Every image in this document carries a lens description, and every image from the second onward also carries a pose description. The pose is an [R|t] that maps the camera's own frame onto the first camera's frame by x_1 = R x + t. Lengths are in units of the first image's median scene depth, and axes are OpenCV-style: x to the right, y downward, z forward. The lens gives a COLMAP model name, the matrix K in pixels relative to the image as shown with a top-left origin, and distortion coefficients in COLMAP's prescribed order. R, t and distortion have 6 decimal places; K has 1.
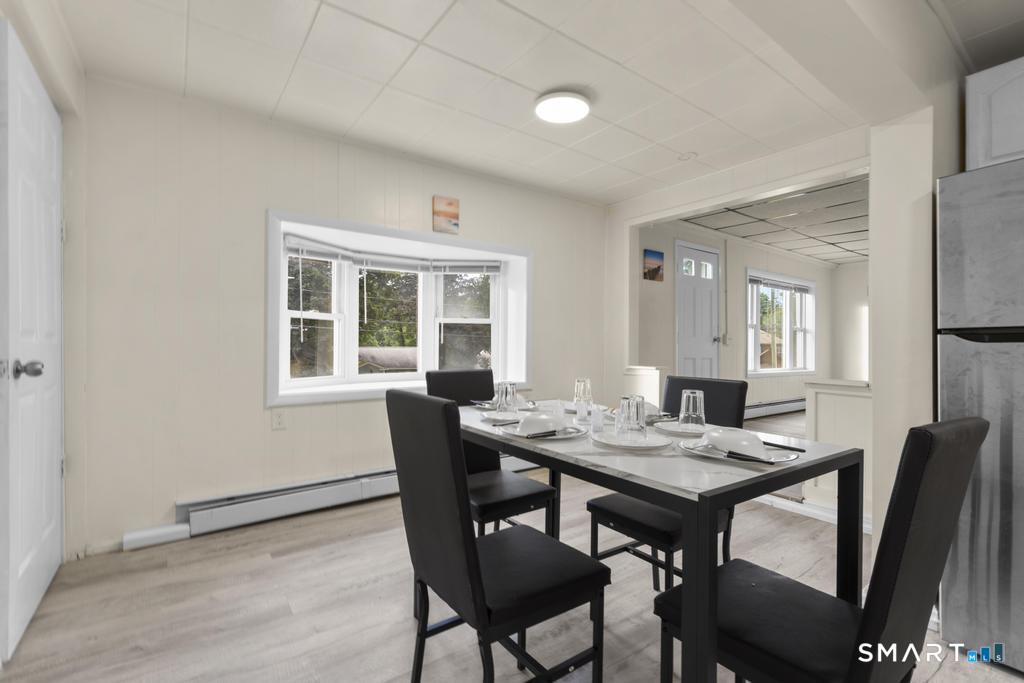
lens RADIAL K [[460.0, 0, 512.0], [0, 460.0, 341.5], [0, 0, 1]] dist [-0.004219, 0.001391]
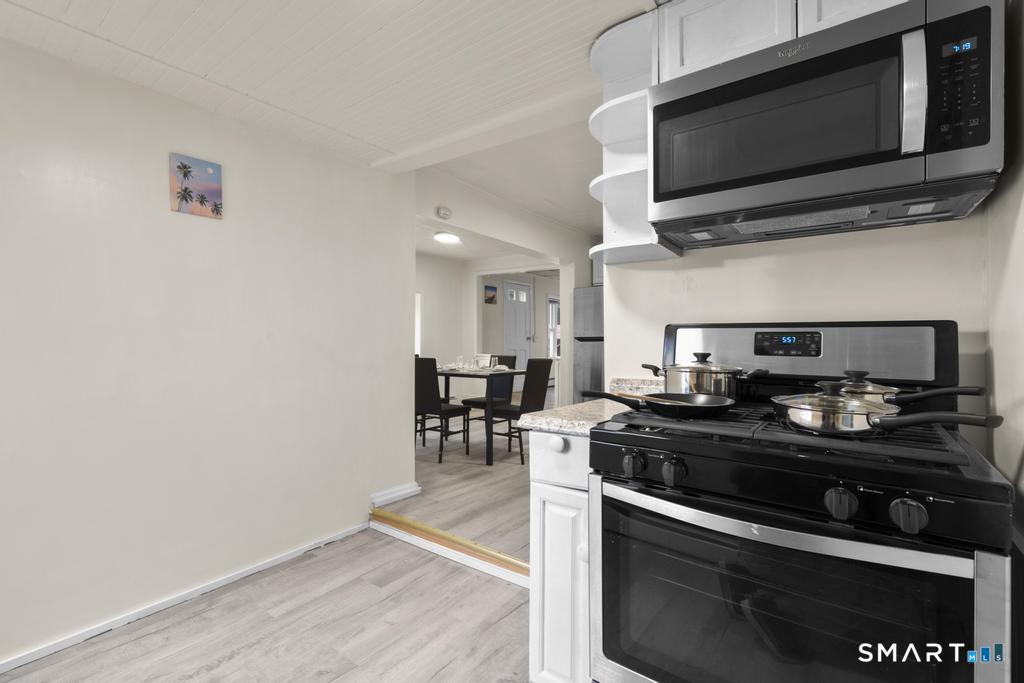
lens RADIAL K [[460.0, 0, 512.0], [0, 460.0, 341.5], [0, 0, 1]] dist [-0.004219, 0.001391]
pose [[0.948932, -0.007750, 0.315386, -0.420476], [0.005165, 0.999946, 0.009029, -0.027402], [-0.315439, -0.006939, 0.948921, -1.733405]]
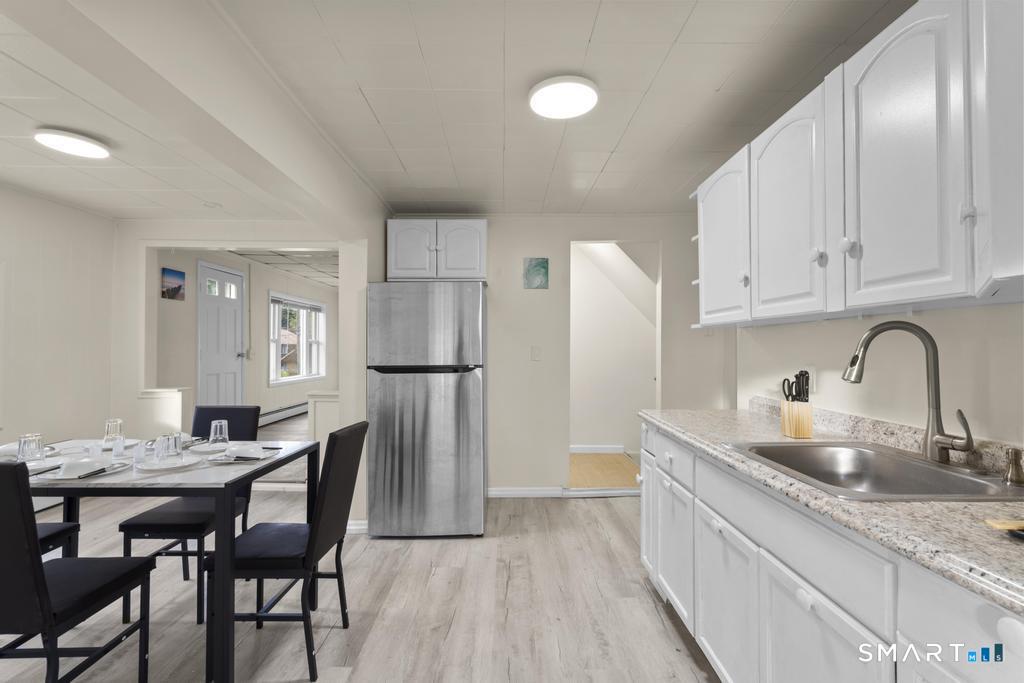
lens RADIAL K [[460.0, 0, 512.0], [0, 460.0, 341.5], [0, 0, 1]] dist [-0.004219, 0.001391]
pose [[0.582152, 0.000769, 0.813080, -0.205588], [-0.001565, 0.999999, 0.000175, -0.118303], [-0.813079, -0.001374, 0.582152, -0.493106]]
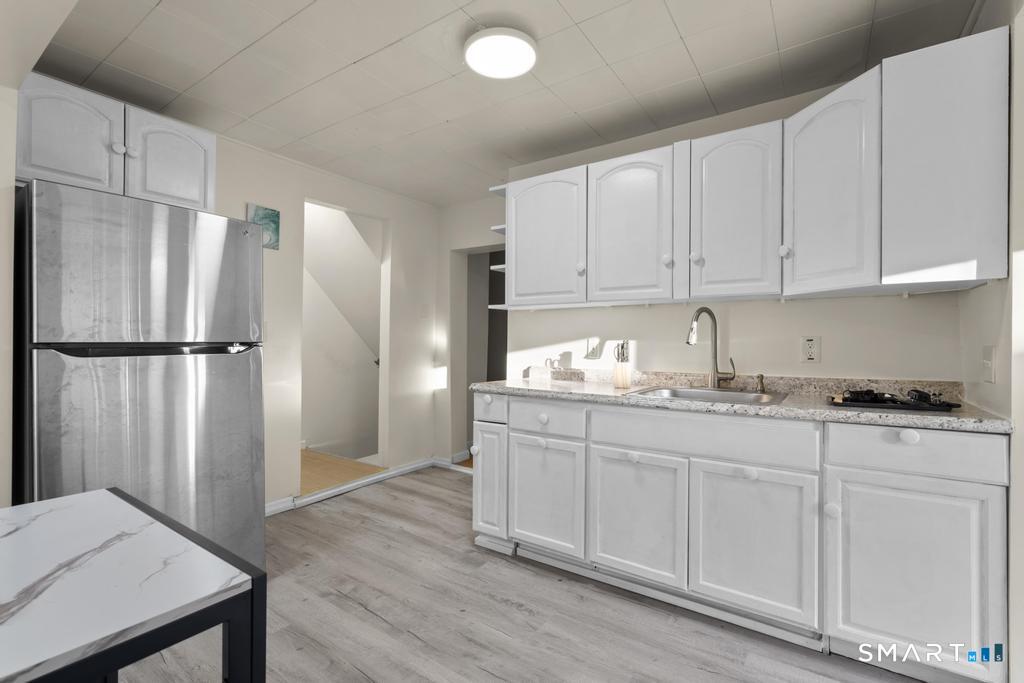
lens RADIAL K [[460.0, 0, 512.0], [0, 460.0, 341.5], [0, 0, 1]] dist [-0.004219, 0.001391]
pose [[-0.325483, -0.011111, 0.945482, -0.242435], [-0.019796, 0.999792, 0.004934, -0.051537], [-0.945340, -0.017110, -0.325636, 0.375279]]
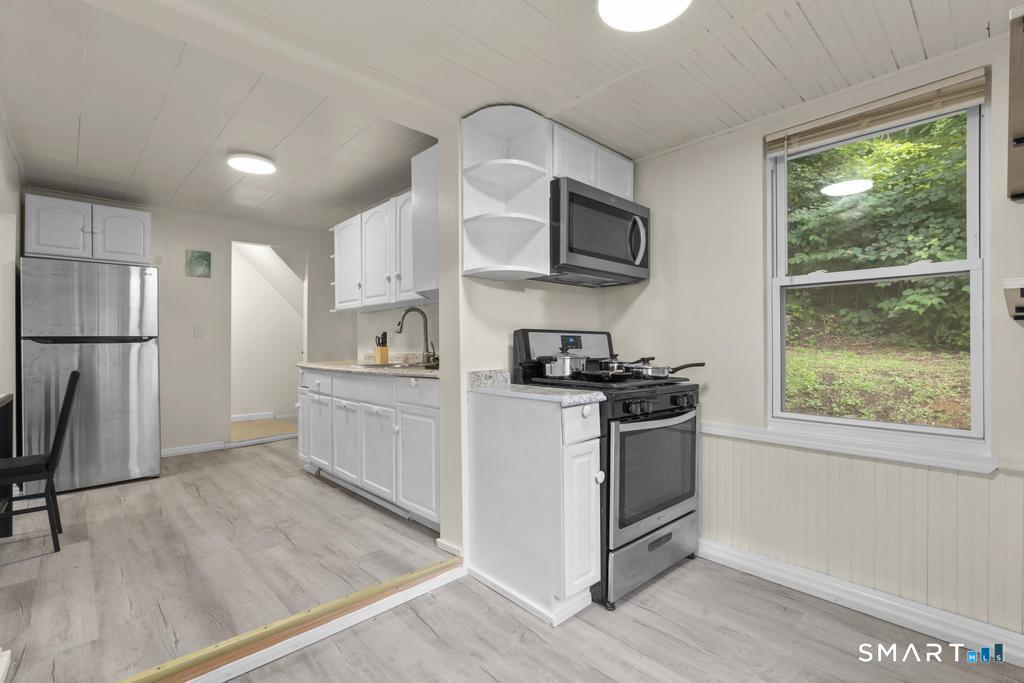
lens RADIAL K [[460.0, 0, 512.0], [0, 460.0, 341.5], [0, 0, 1]] dist [-0.004219, 0.001391]
pose [[-0.130464, -0.004418, 0.991443, -1.161371], [-0.003430, 0.999986, 0.004005, -0.020855], [-0.991447, -0.002878, -0.130478, -0.727620]]
